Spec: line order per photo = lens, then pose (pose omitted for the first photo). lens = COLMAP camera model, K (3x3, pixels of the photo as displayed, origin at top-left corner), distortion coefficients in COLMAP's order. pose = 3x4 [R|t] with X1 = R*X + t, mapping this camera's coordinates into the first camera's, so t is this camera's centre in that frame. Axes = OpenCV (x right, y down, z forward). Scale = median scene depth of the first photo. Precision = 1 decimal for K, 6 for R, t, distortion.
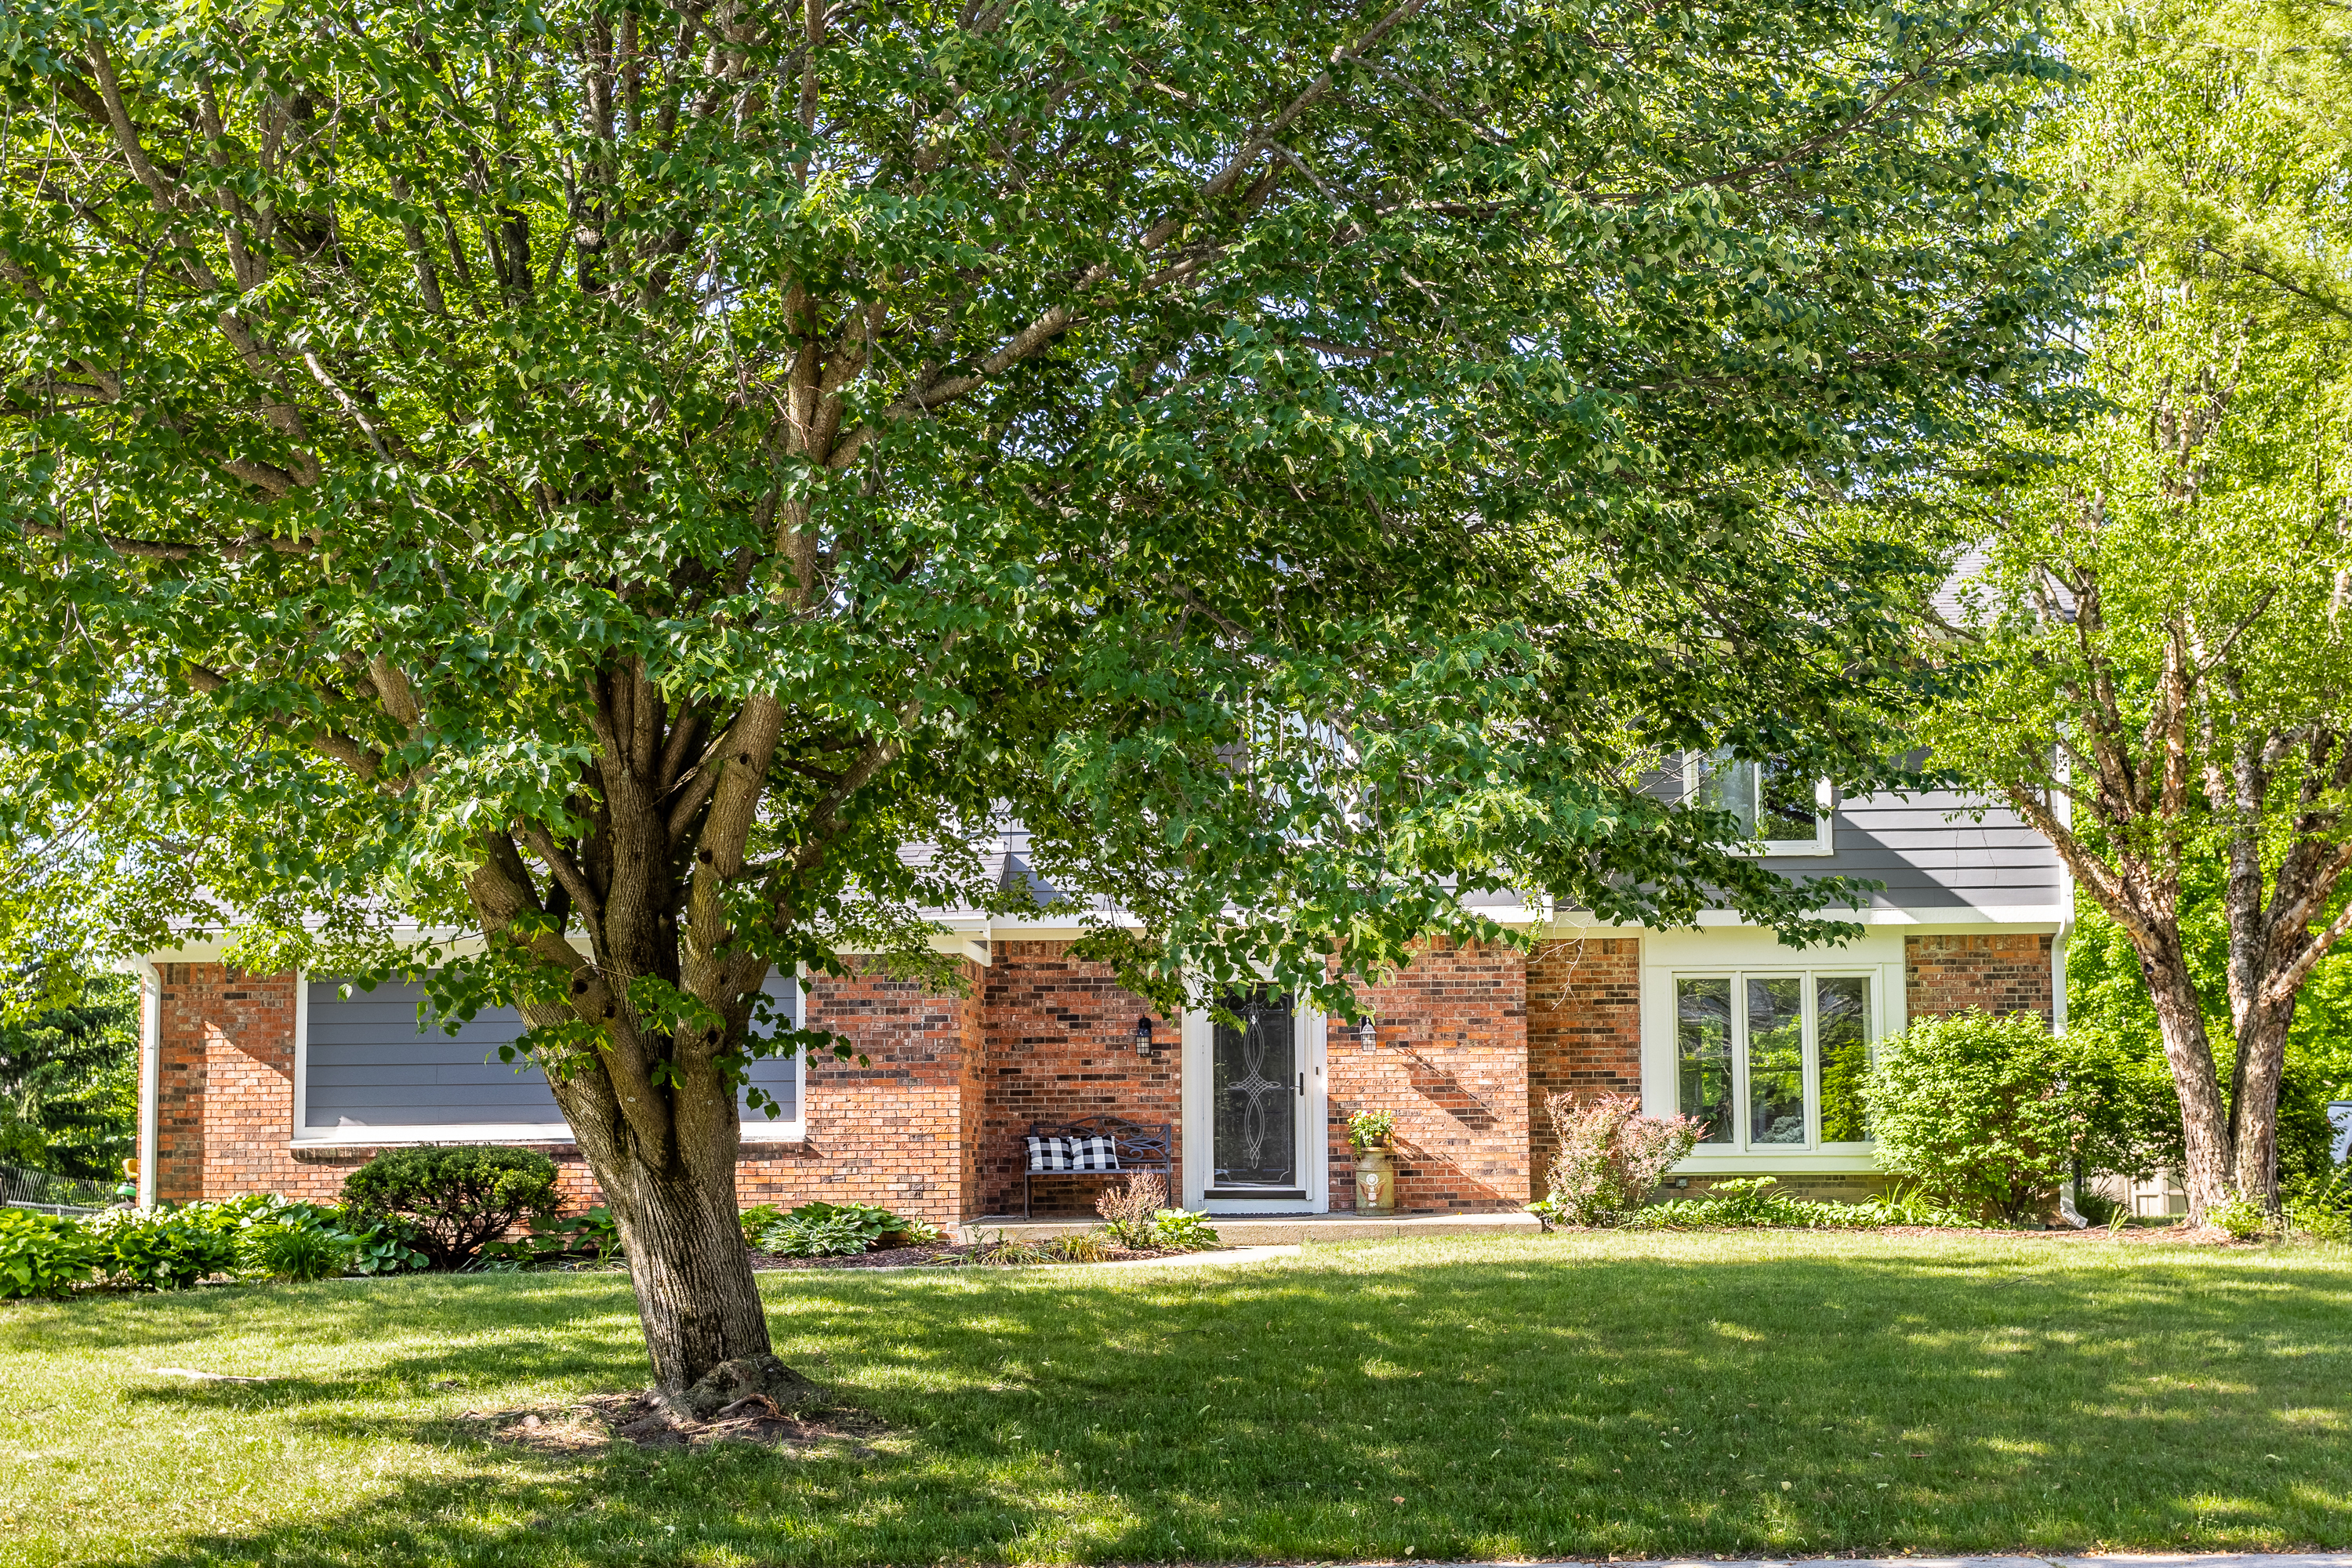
lens RADIAL K [[2361.6, 0, 1176.0], [0, 2361.6, 784.0], [0, 0, 1]] dist [0.002364, -0.016301]
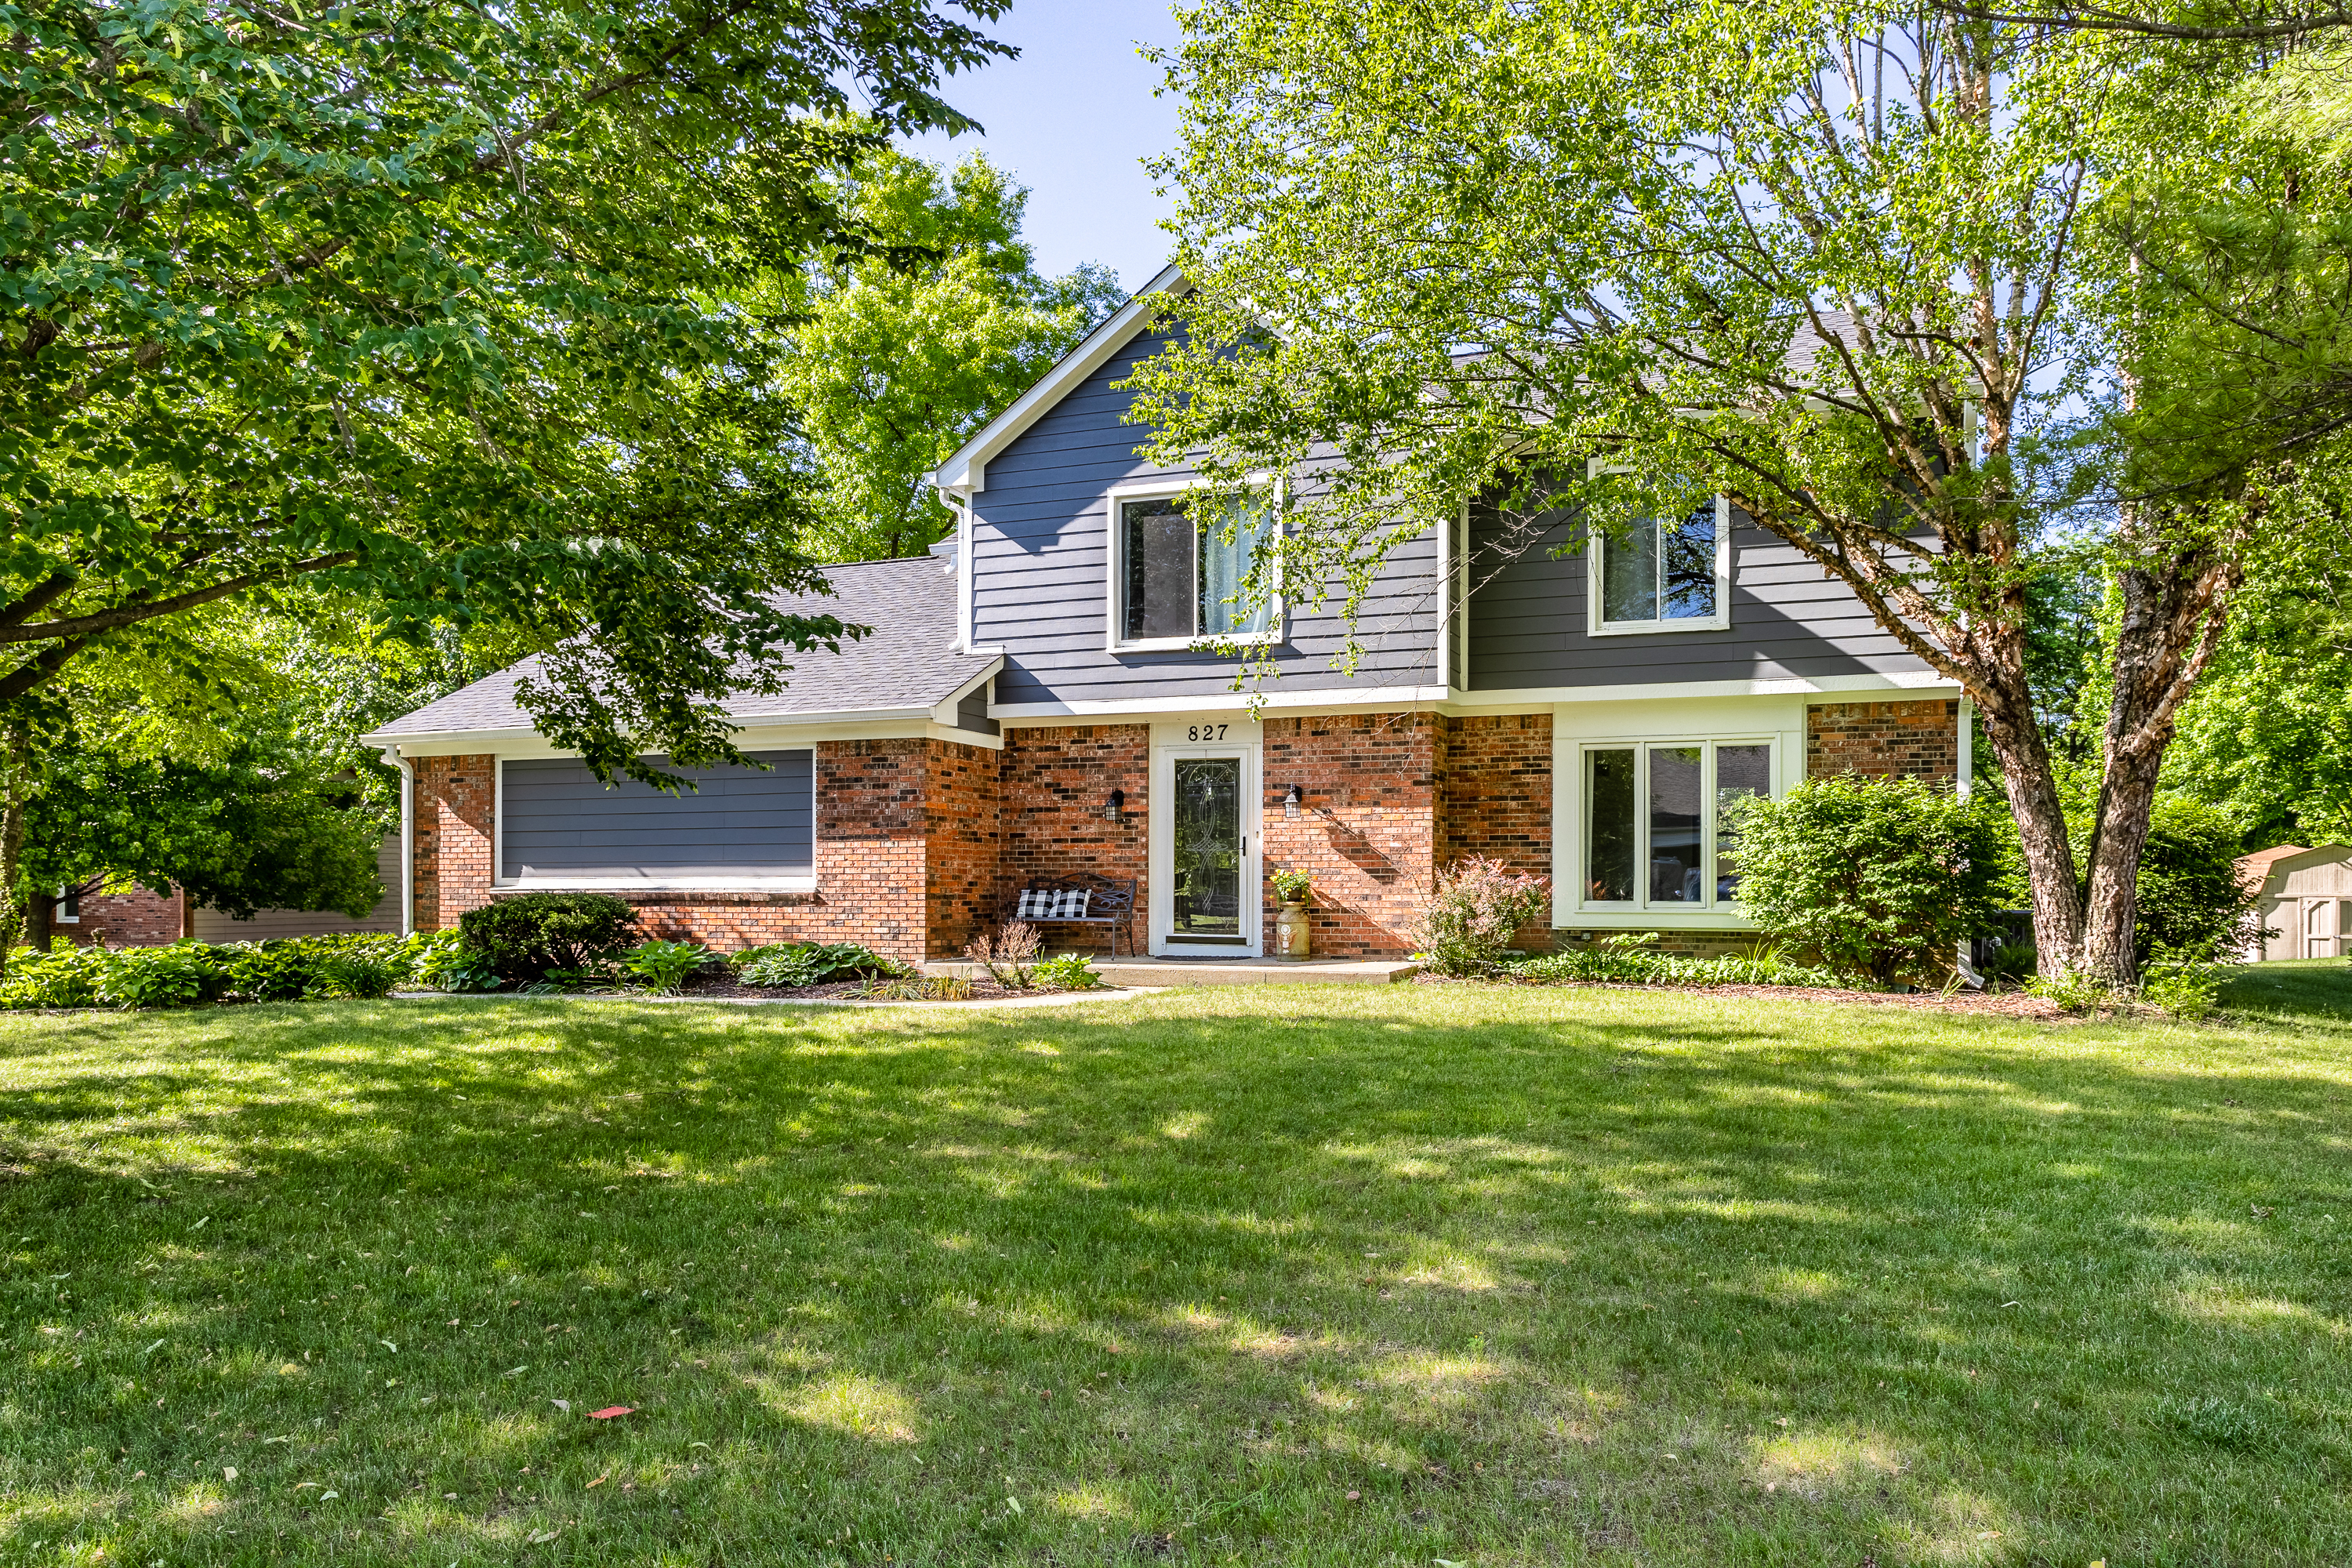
lens RADIAL K [[1562.9, 0, 1176.0], [0, 1562.9, 784.0], [0, 0, 1]] dist [-0.003584, 0.000088]
pose [[0.958390, -0.010700, -0.285260, 0.244663], [0.035433, 0.996028, 0.081685, 0.033919], [0.283253, -0.088394, 0.954963, 0.269329]]
